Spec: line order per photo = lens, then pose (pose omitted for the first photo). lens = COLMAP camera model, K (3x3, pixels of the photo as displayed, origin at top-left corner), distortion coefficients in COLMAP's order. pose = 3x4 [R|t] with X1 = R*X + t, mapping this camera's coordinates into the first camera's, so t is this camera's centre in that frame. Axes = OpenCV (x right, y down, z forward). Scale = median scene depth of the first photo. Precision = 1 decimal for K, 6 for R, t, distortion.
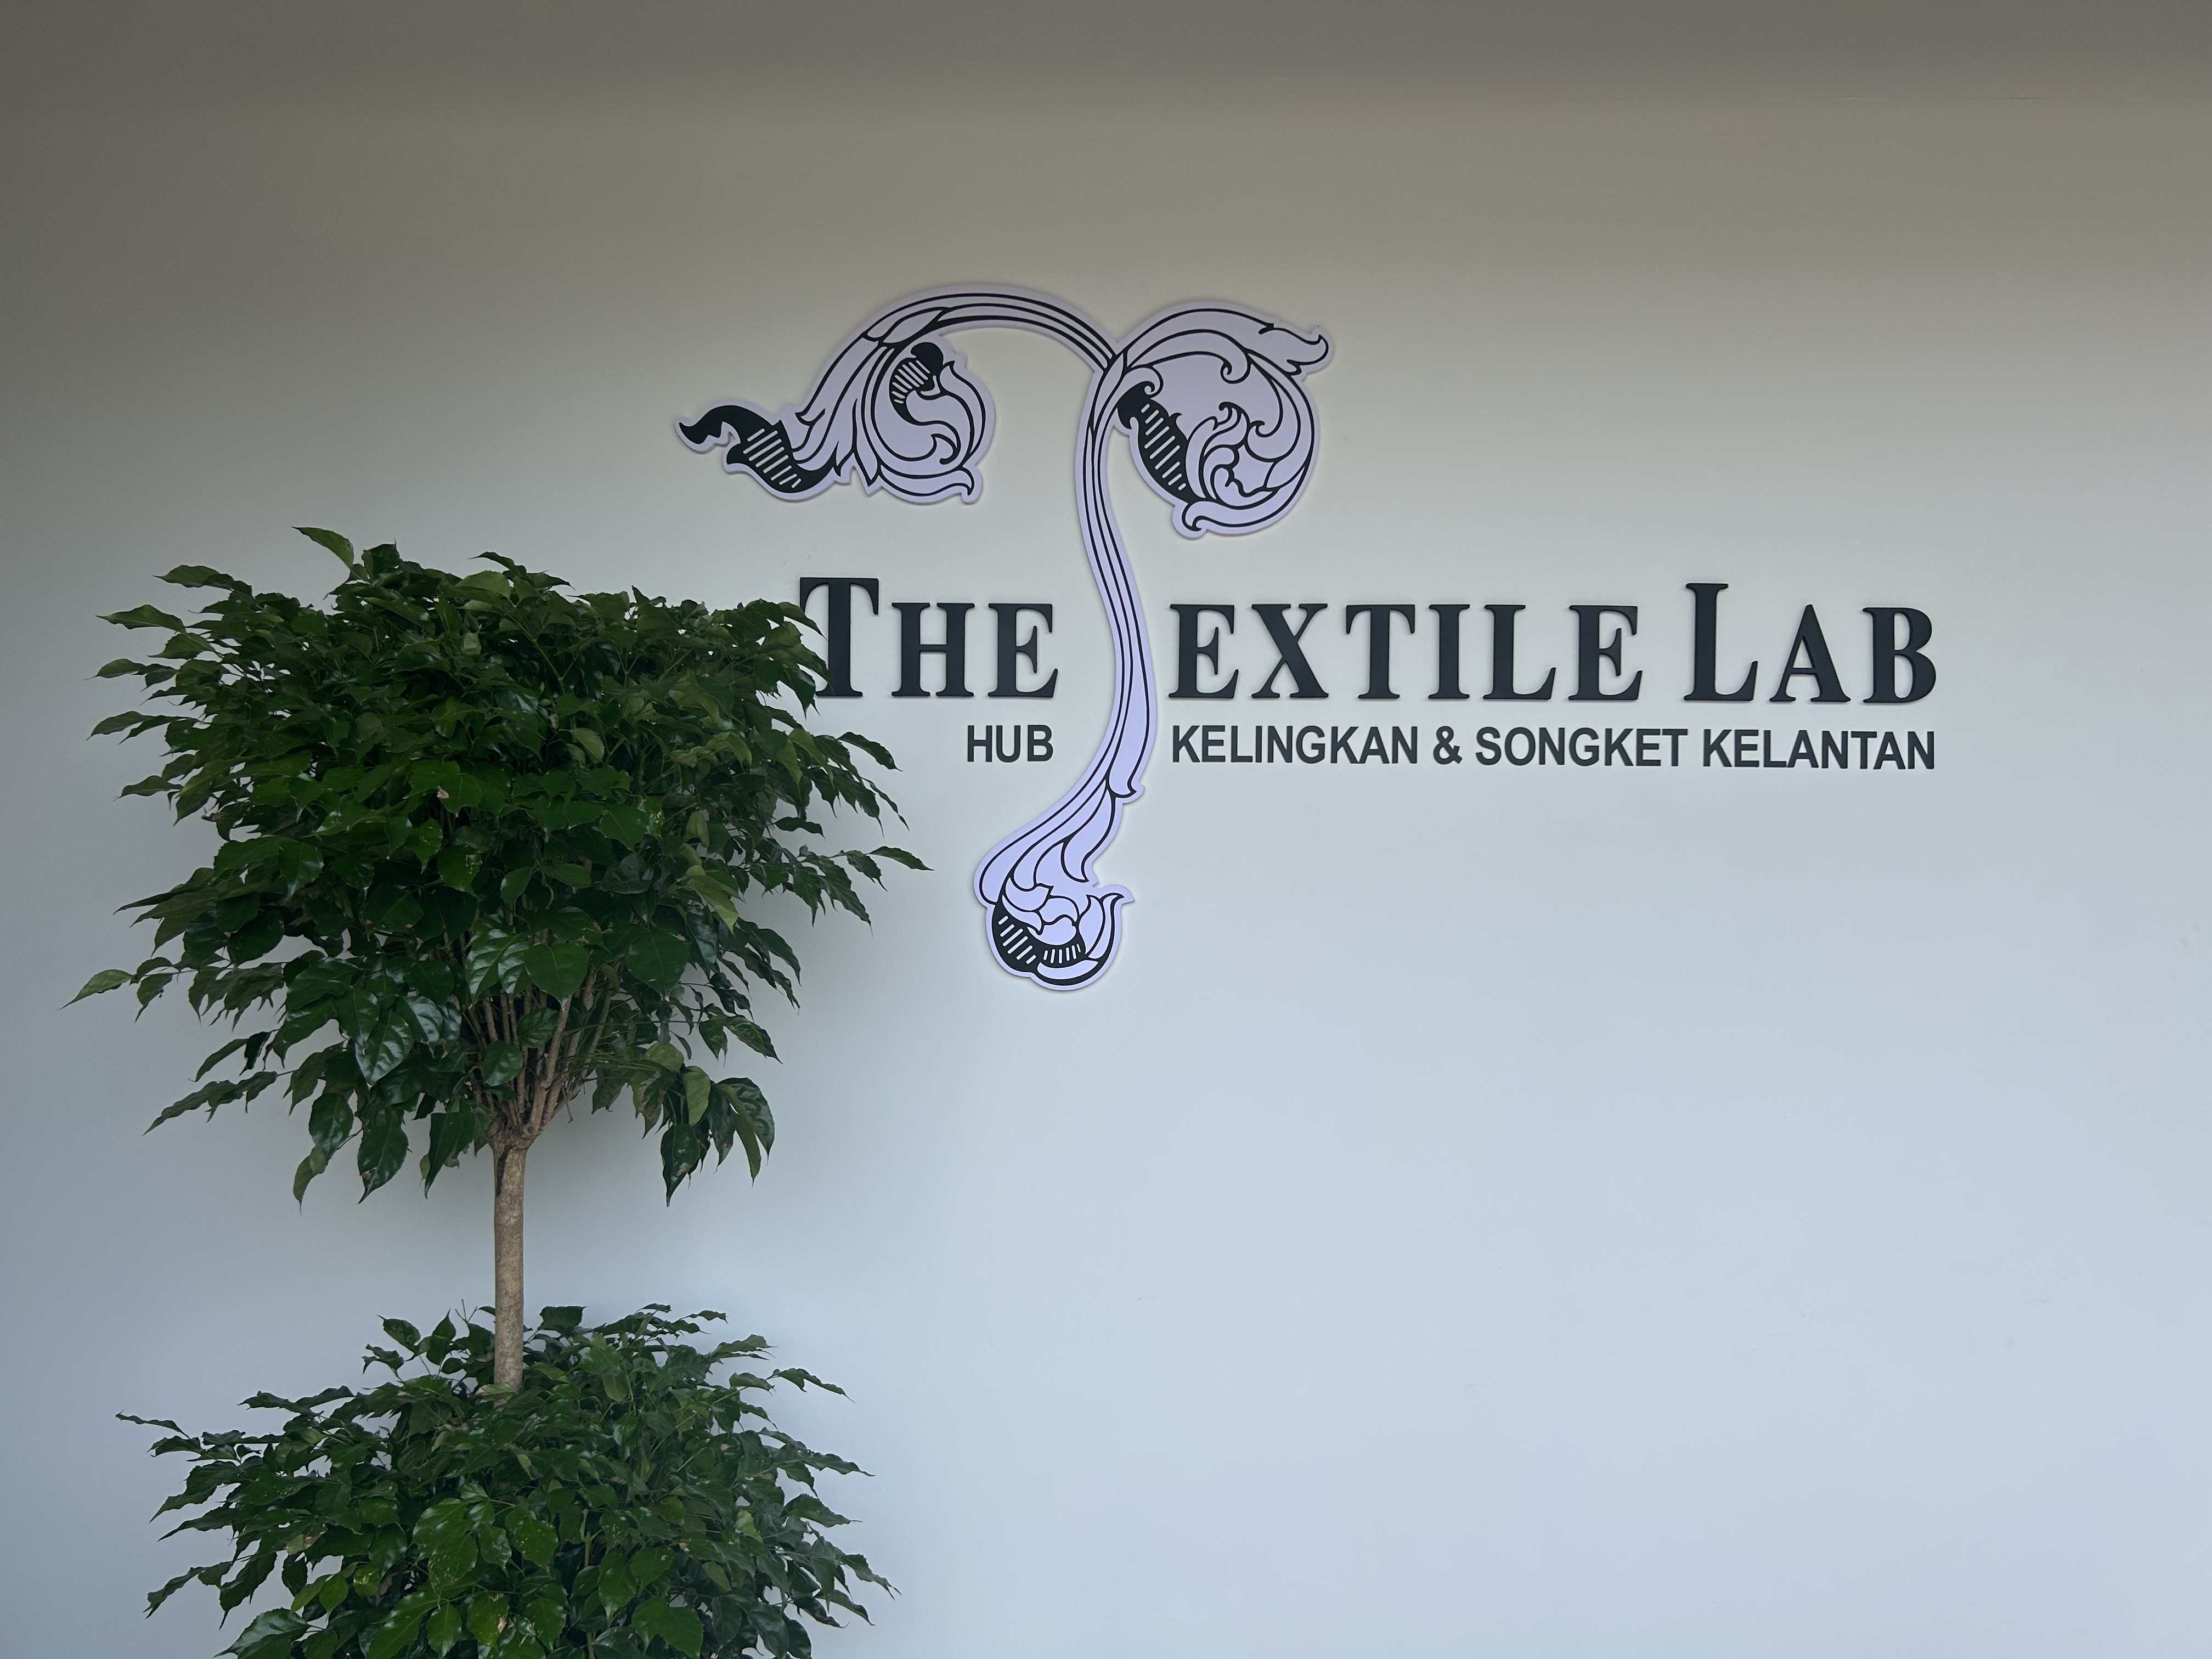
lens RADIAL K [[1706.6, 0, 1089.0], [0, 1706.6, 834.2], [0, 0, 1]] dist [0.041868, -0.031838]
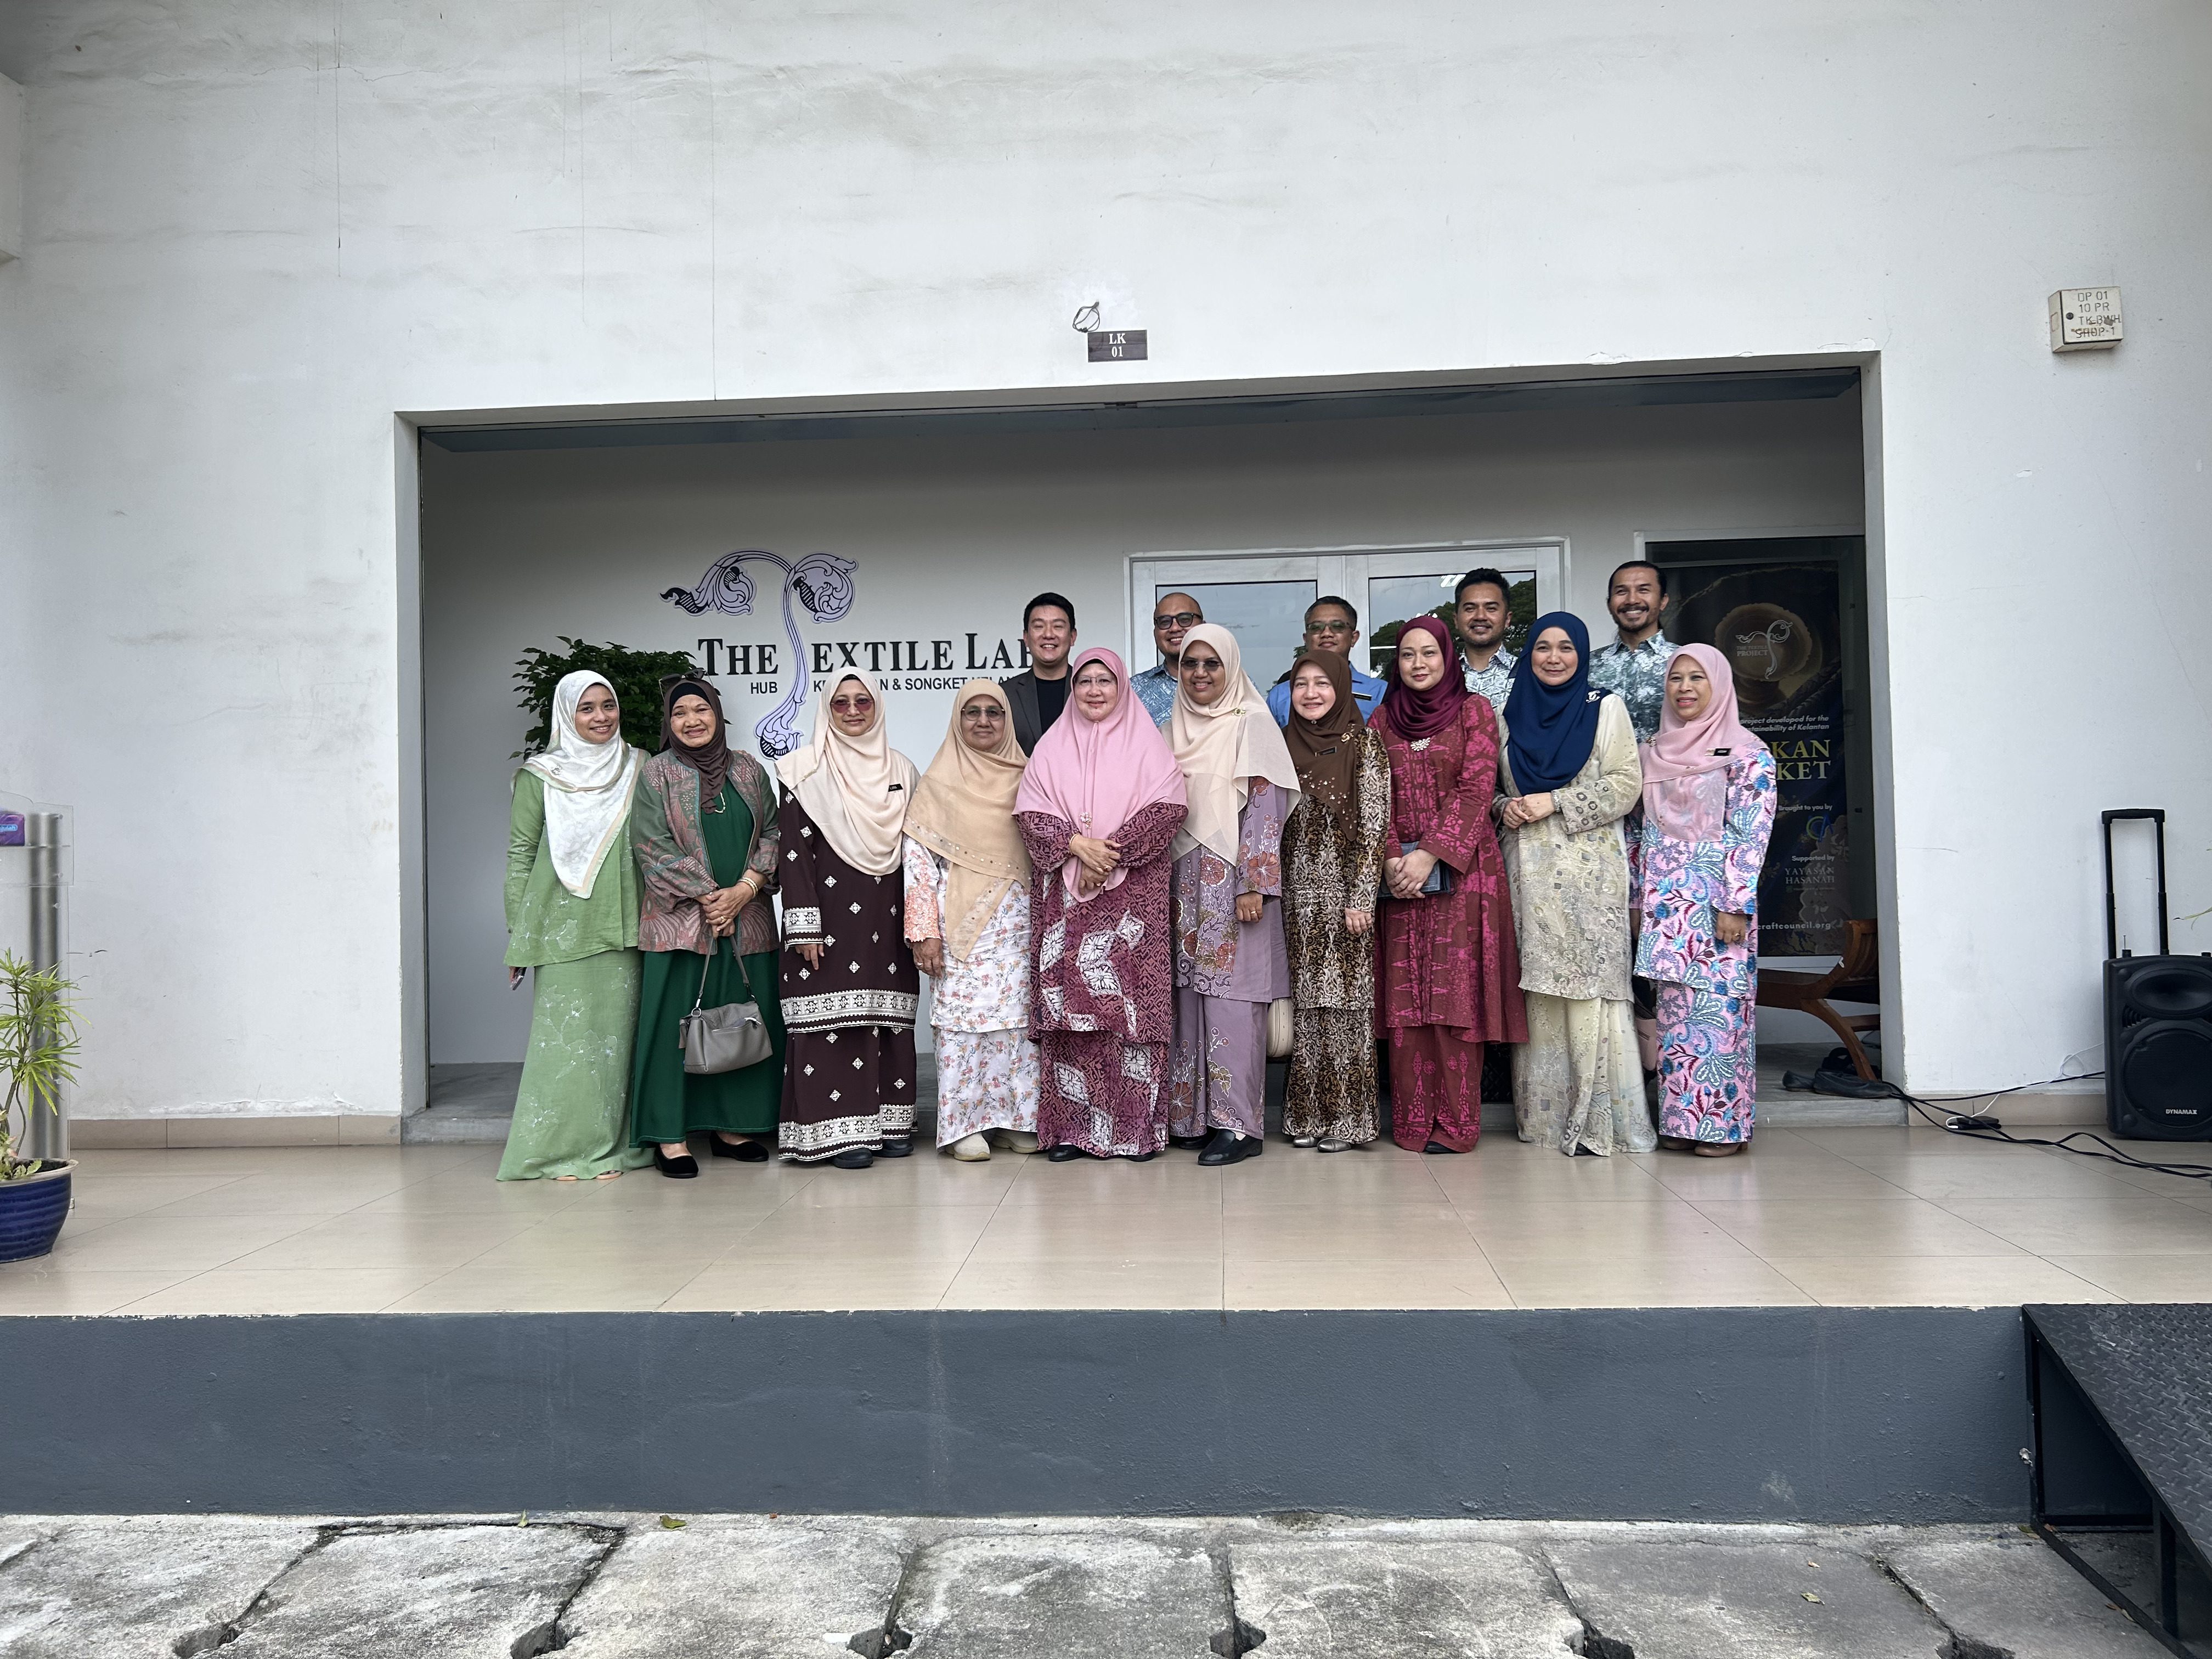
lens RADIAL K [[1706.6, 0, 1103.5], [0, 1706.6, 805.8], [0, 0, 1]] dist [0.041868, -0.031838]
pose [[0.999317, -0.028560, -0.023455, 0.675808], [0.028737, 0.999561, 0.007230, 0.168059], [0.023239, -0.007899, 0.999699, -2.266765]]
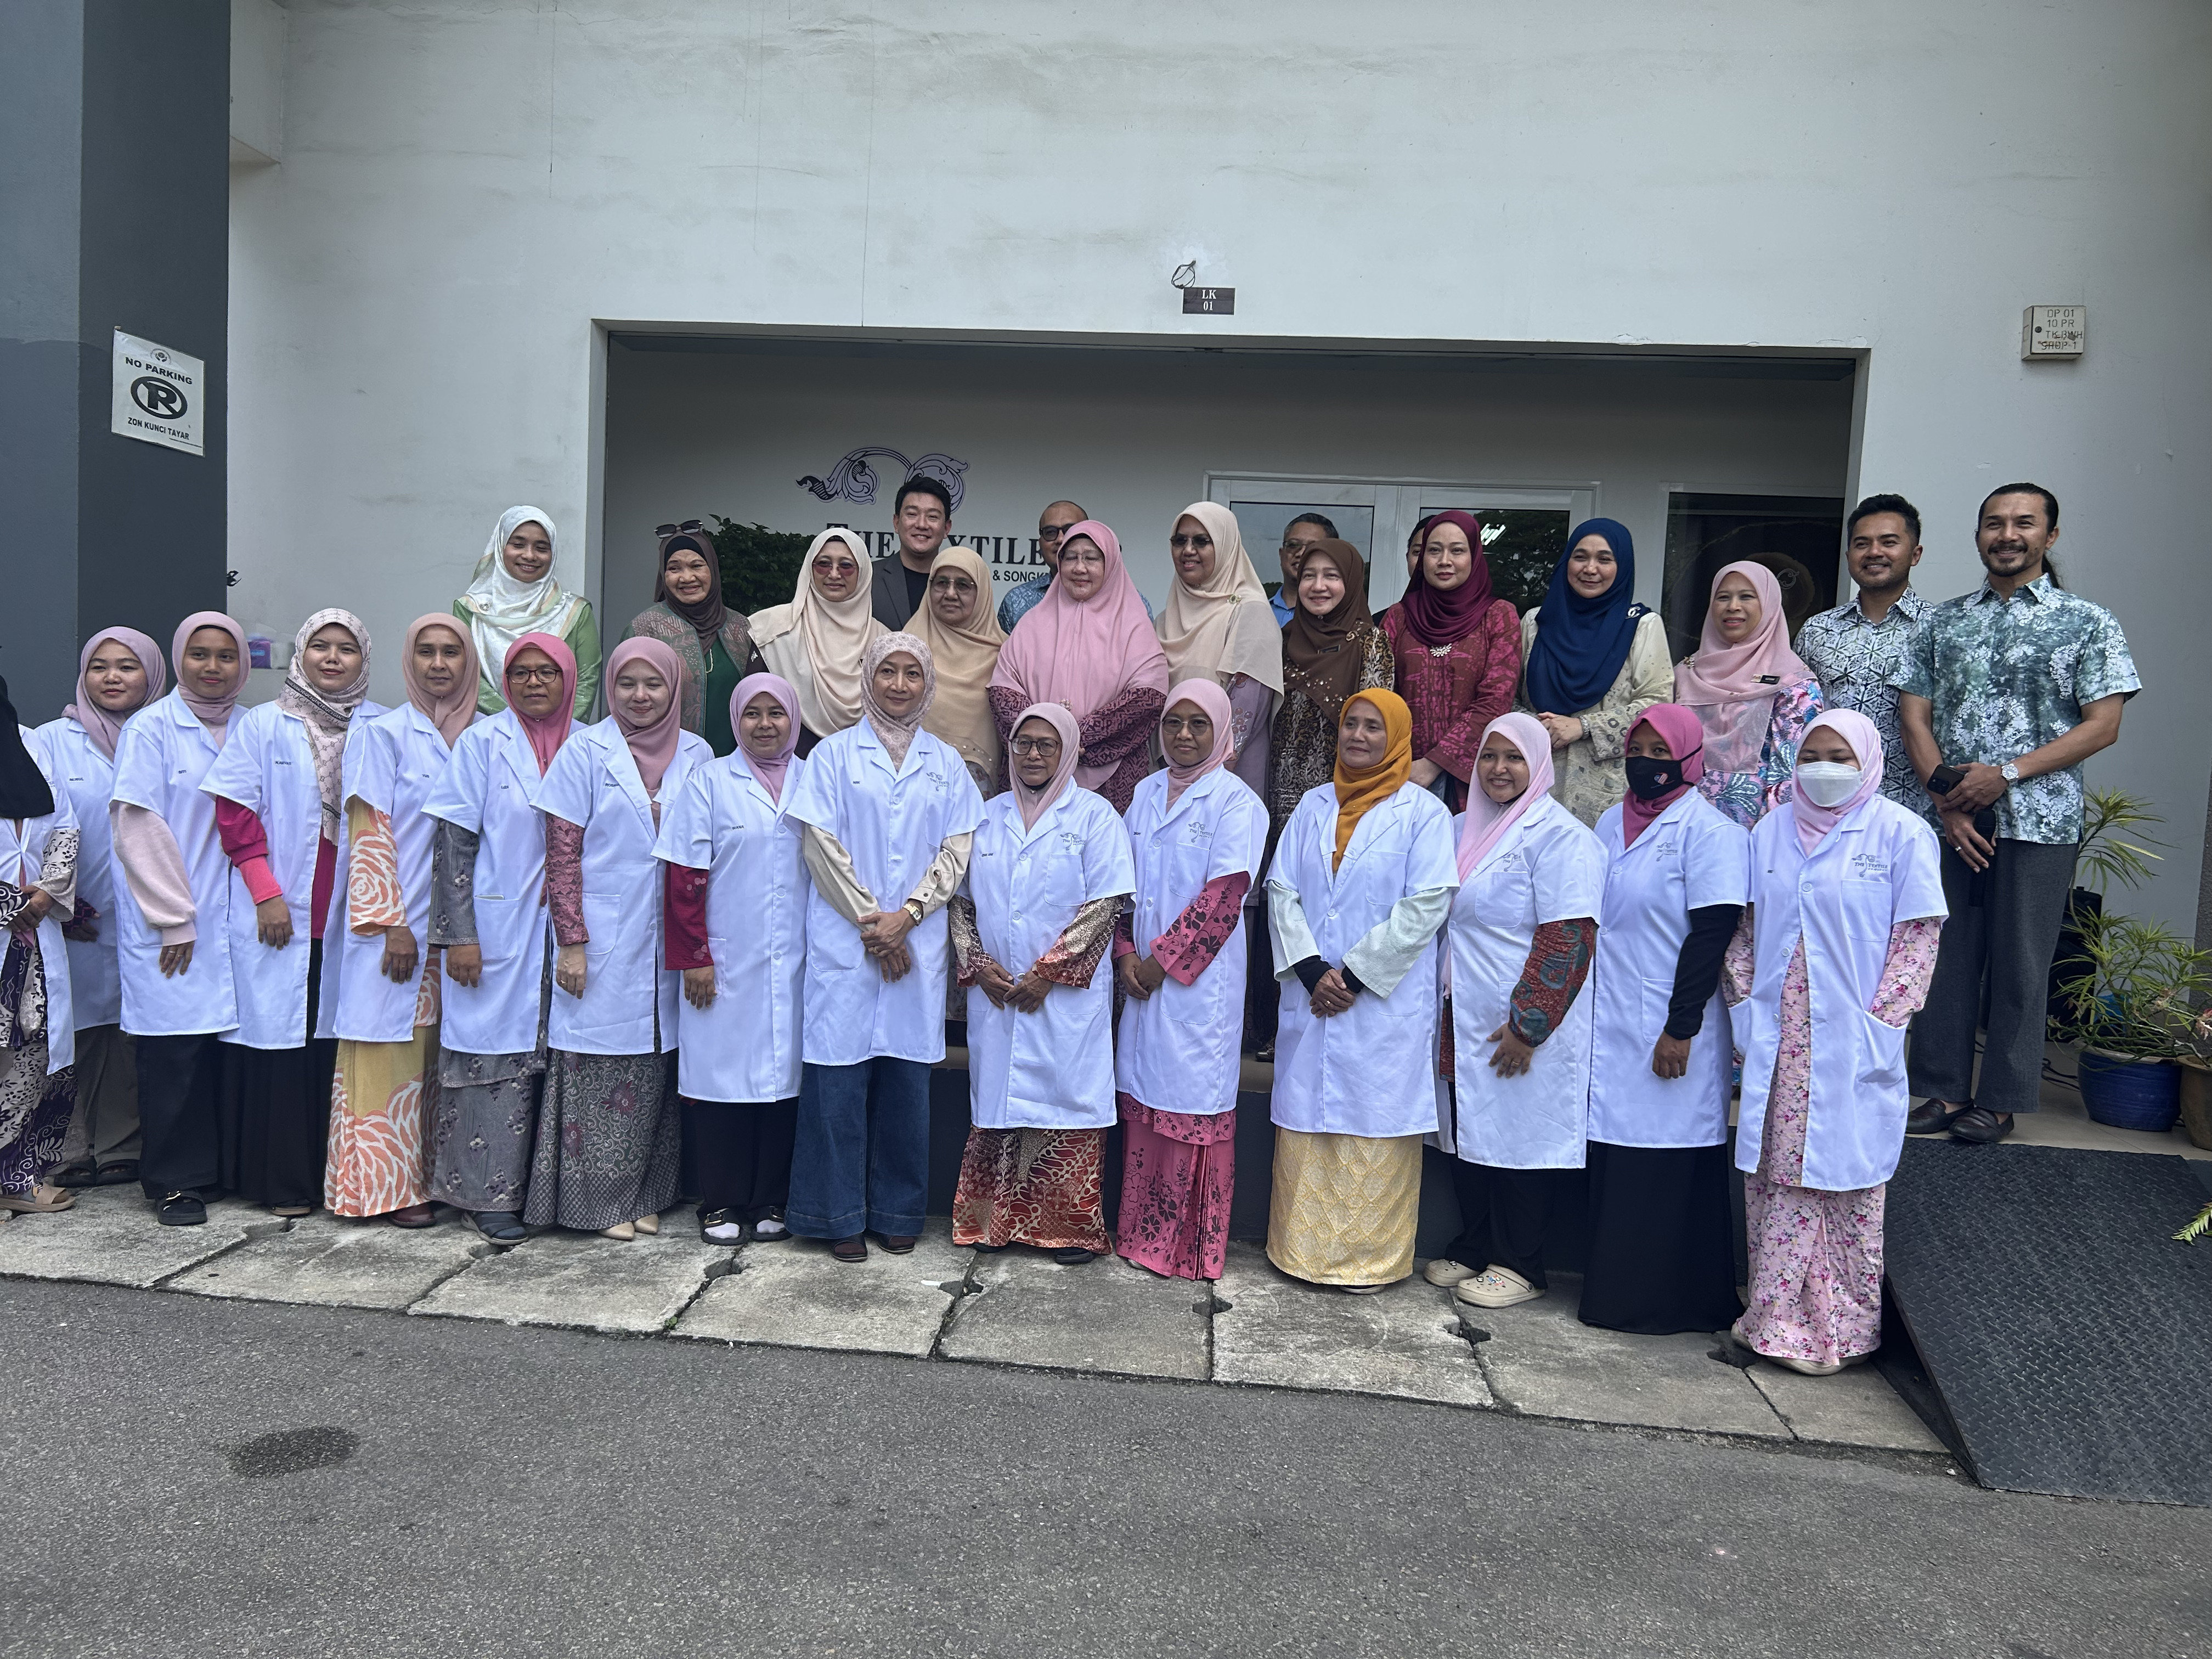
lens RADIAL K [[1706.6, 0, 1107.1], [0, 1706.6, 846.0], [0, 0, 1]] dist [0.041868, -0.031838]
pose [[0.997065, 0.047725, -0.059857, 0.703923], [-0.041125, 0.993406, 0.107018, 0.127340], [0.064570, -0.104242, 0.992454, -2.766221]]
